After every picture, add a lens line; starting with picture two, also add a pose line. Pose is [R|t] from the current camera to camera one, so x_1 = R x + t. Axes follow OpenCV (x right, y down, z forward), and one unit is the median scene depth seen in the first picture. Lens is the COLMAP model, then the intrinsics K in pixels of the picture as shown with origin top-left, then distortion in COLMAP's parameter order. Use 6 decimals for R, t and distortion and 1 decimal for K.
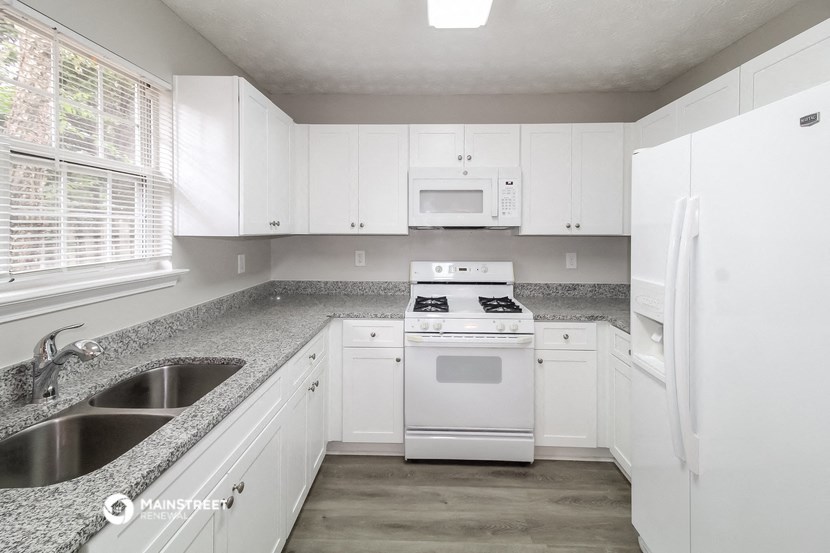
lens RADIAL K [[373.2, 0, 421.6], [0, 373.2, 233.4], [0, 0, 1]] dist [0.023426, 0.000102]
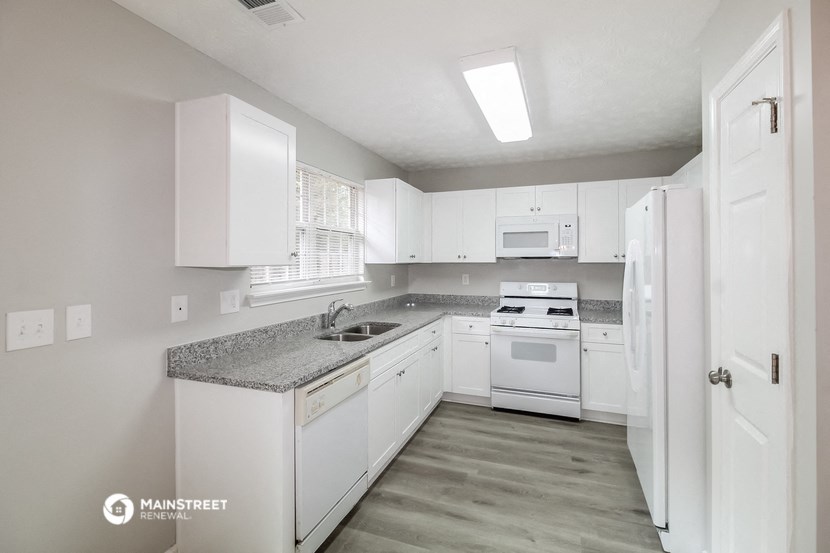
lens RADIAL K [[373.2, 0, 418.2], [0, 373.2, 259.5], [0, 0, 1]] dist [0.023426, 0.000102]
pose [[0.944928, -0.006209, -0.327220, 0.181727], [0.002687, 0.999934, -0.011215, 0.006673], [0.327268, 0.009718, 0.944882, -0.573314]]
